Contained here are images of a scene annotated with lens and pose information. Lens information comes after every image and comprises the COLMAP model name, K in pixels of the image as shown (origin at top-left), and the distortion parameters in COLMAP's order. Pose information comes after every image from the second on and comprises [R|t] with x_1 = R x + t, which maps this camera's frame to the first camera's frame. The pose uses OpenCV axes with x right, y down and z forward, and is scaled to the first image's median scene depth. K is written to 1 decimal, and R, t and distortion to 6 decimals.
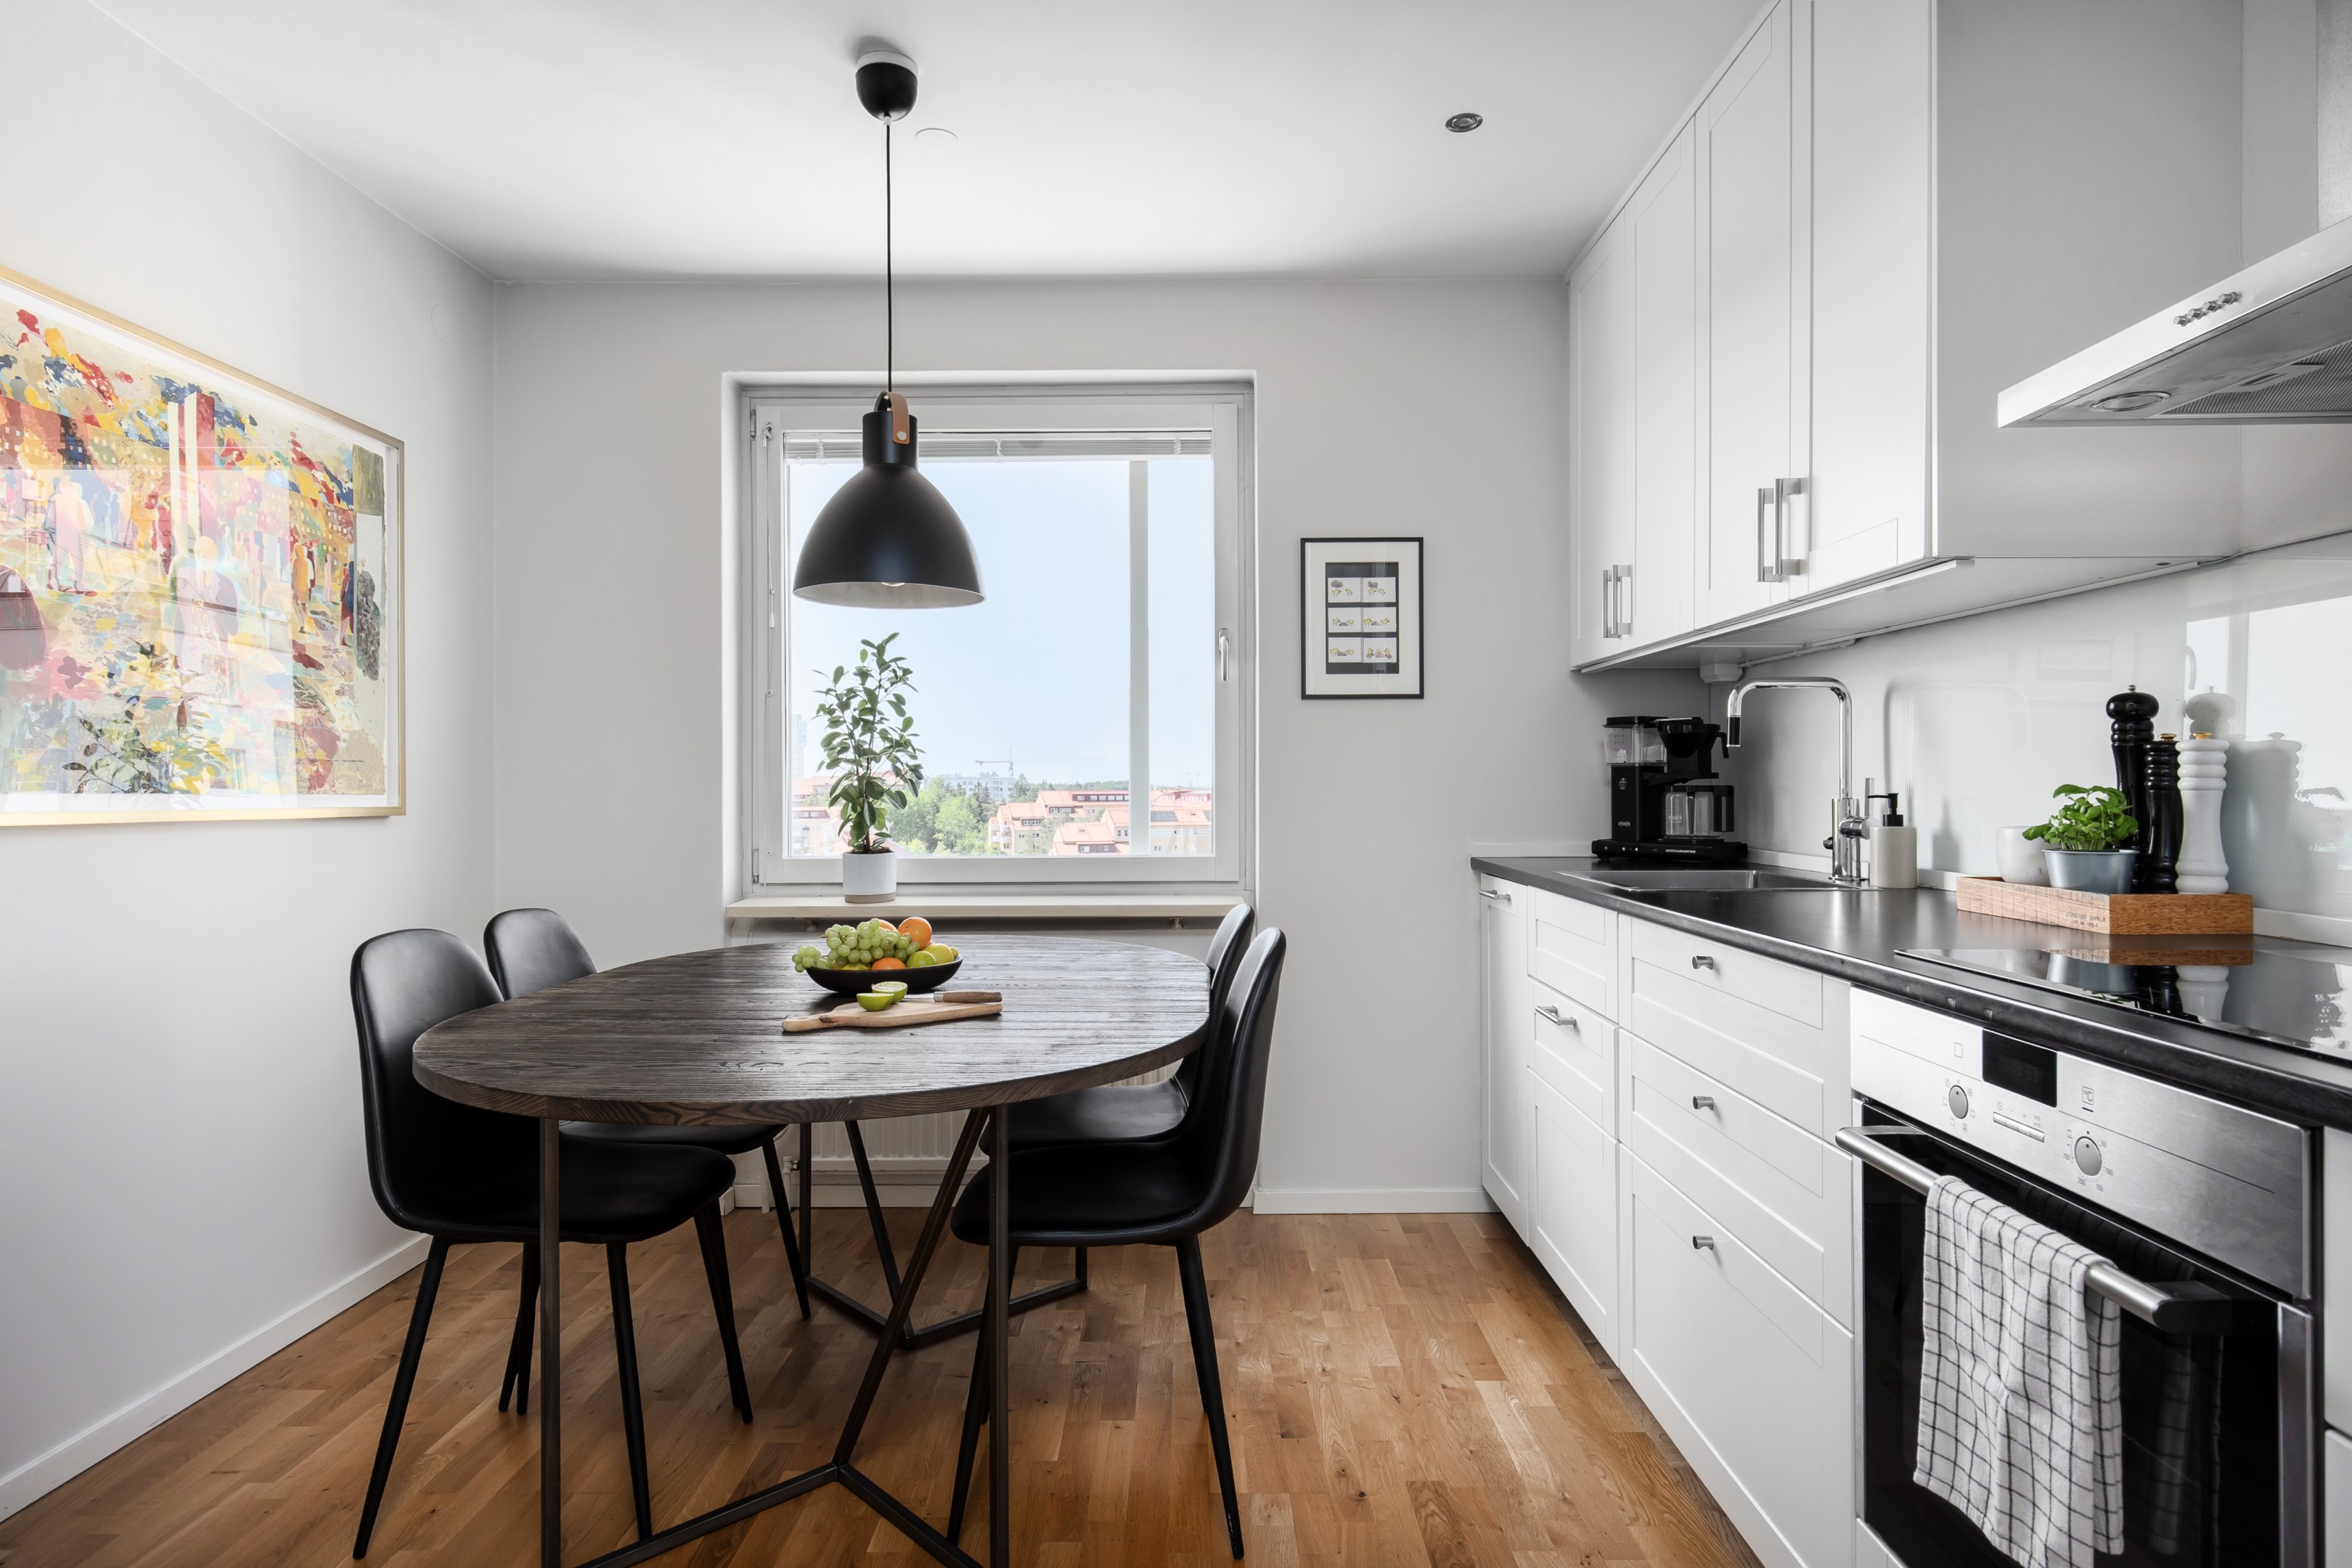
lens RADIAL K [[1295.4, 0, 1171.5], [0, 1295.4, 782.1], [0, 0, 1]] dist [0.006498, 0.000953]
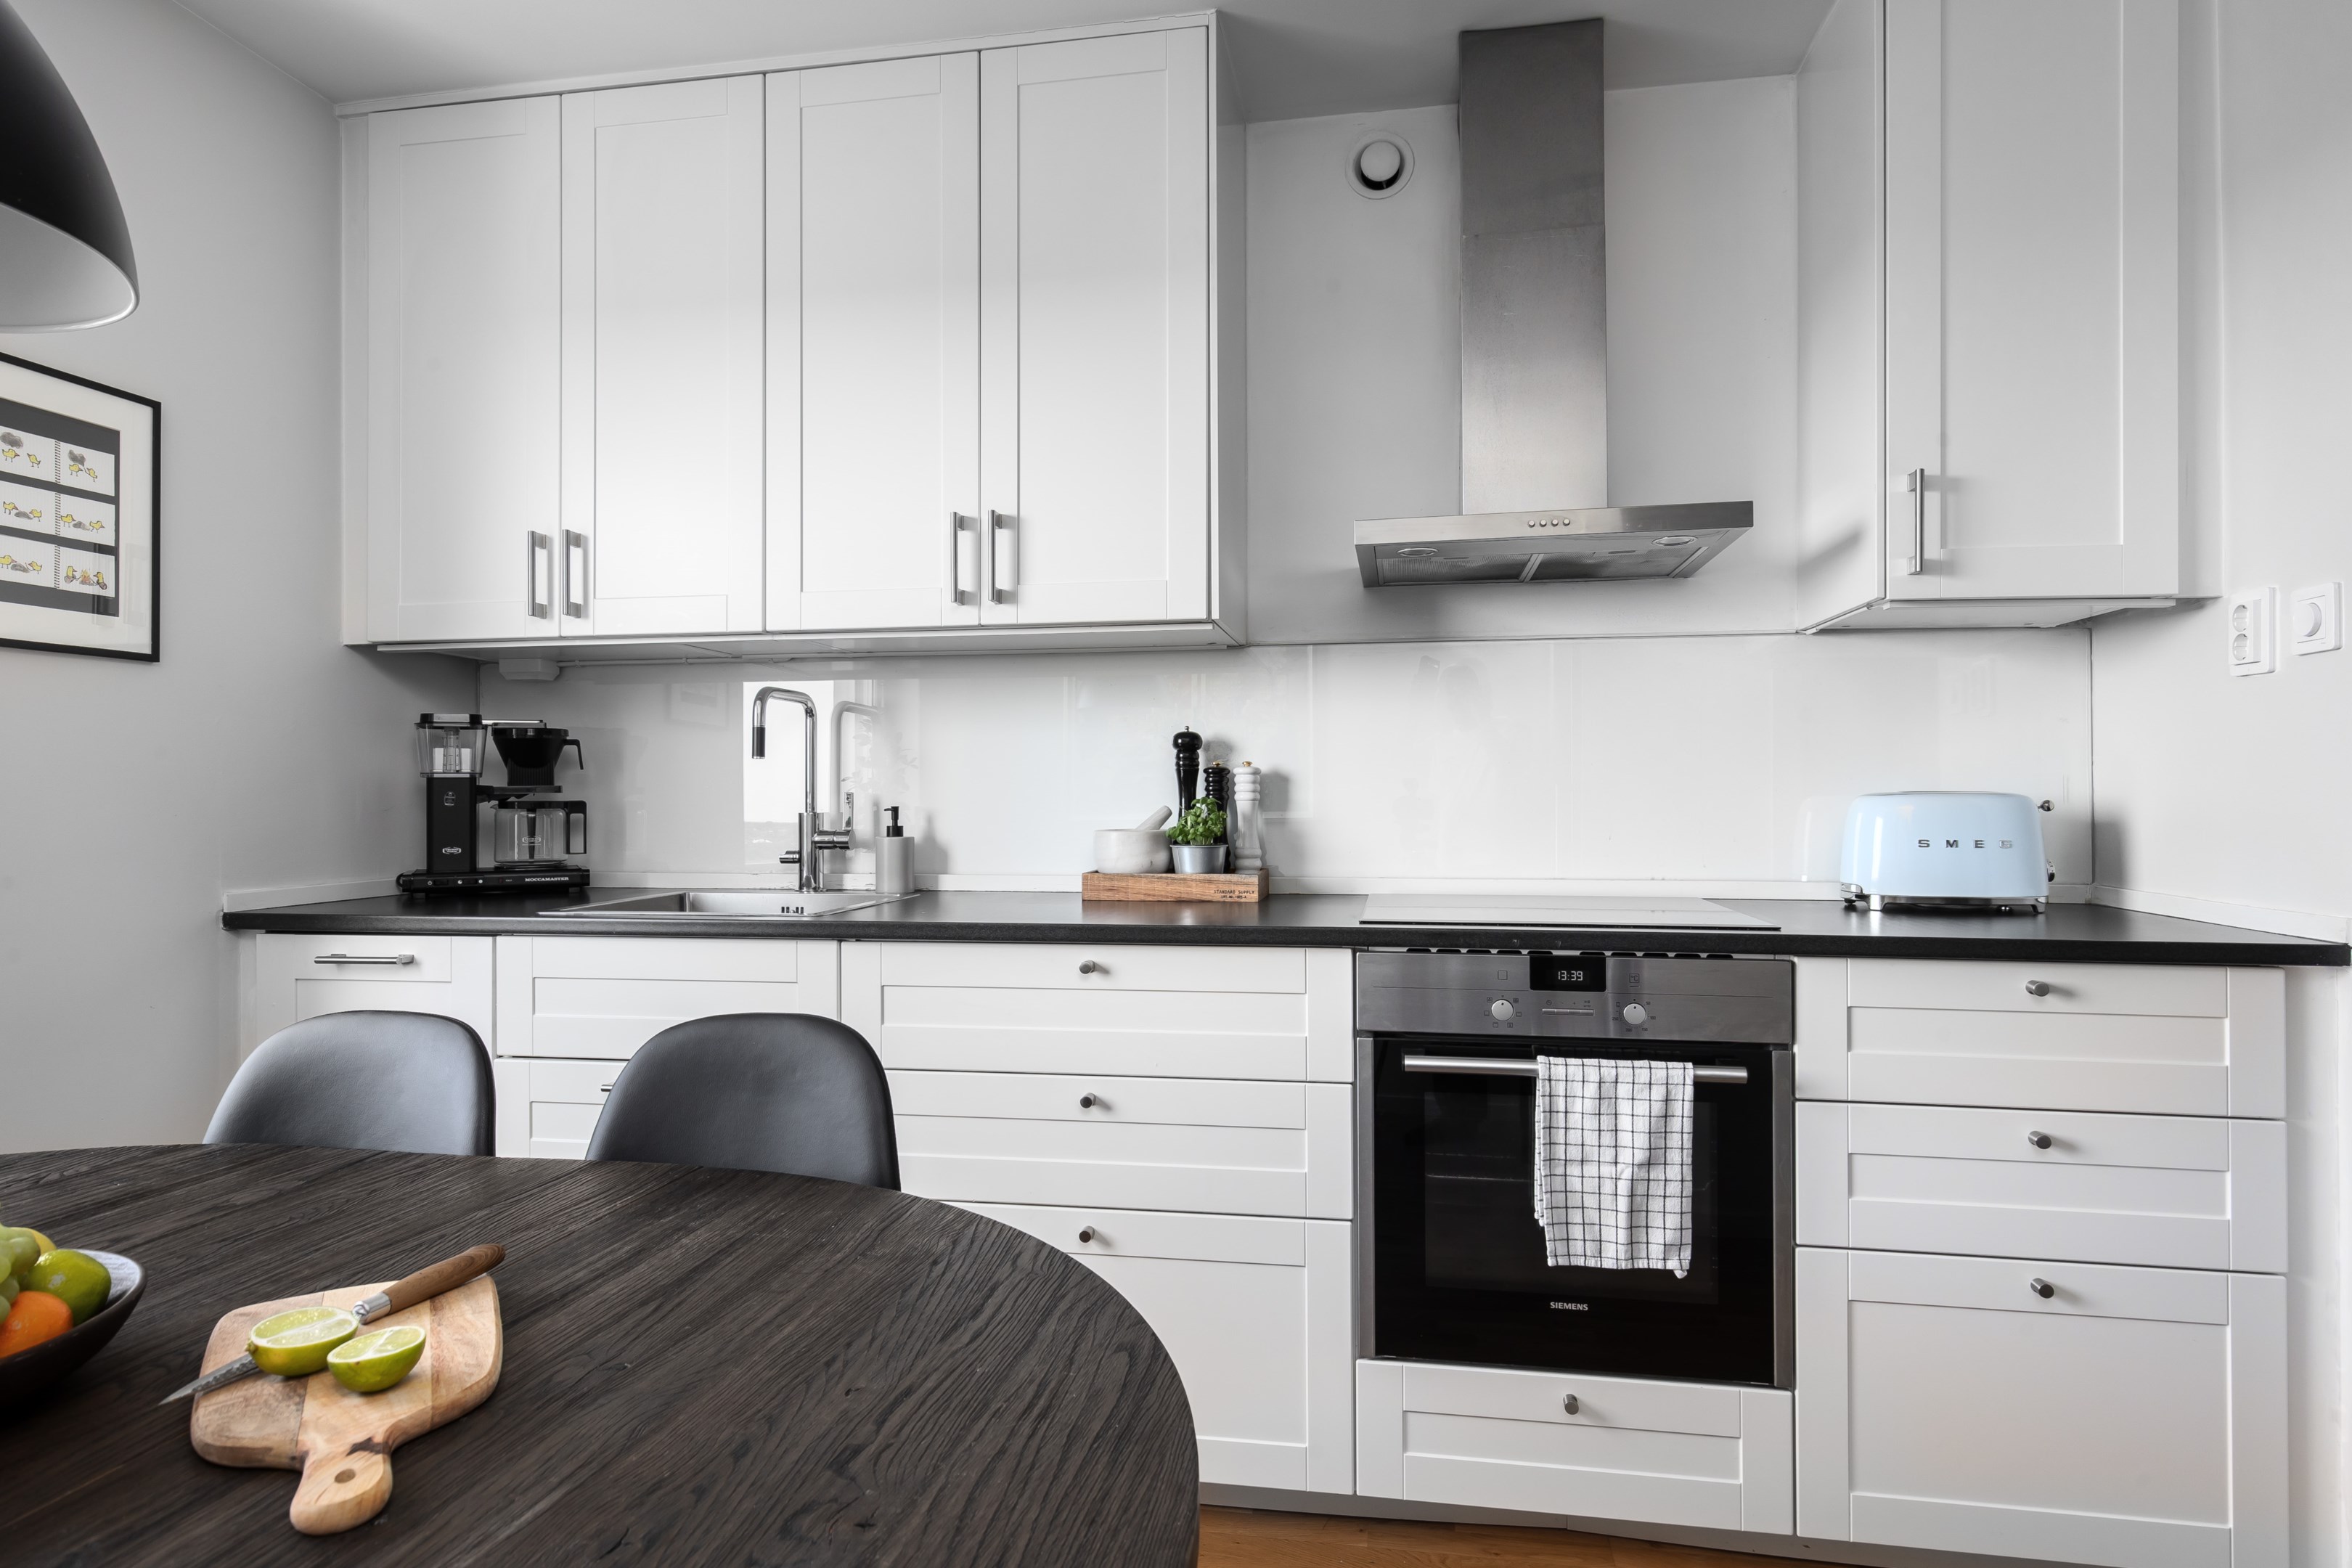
lens RADIAL K [[1295.4, 0, 1180.6], [0, 1295.4, 790.1], [0, 0, 1]] dist [0.006498, 0.000953]
pose [[0.165188, 0.006529, 0.986241, -0.445303], [0.001093, 0.999976, -0.006802, 0.002199], [-0.986262, 0.002201, 0.165177, 0.542034]]
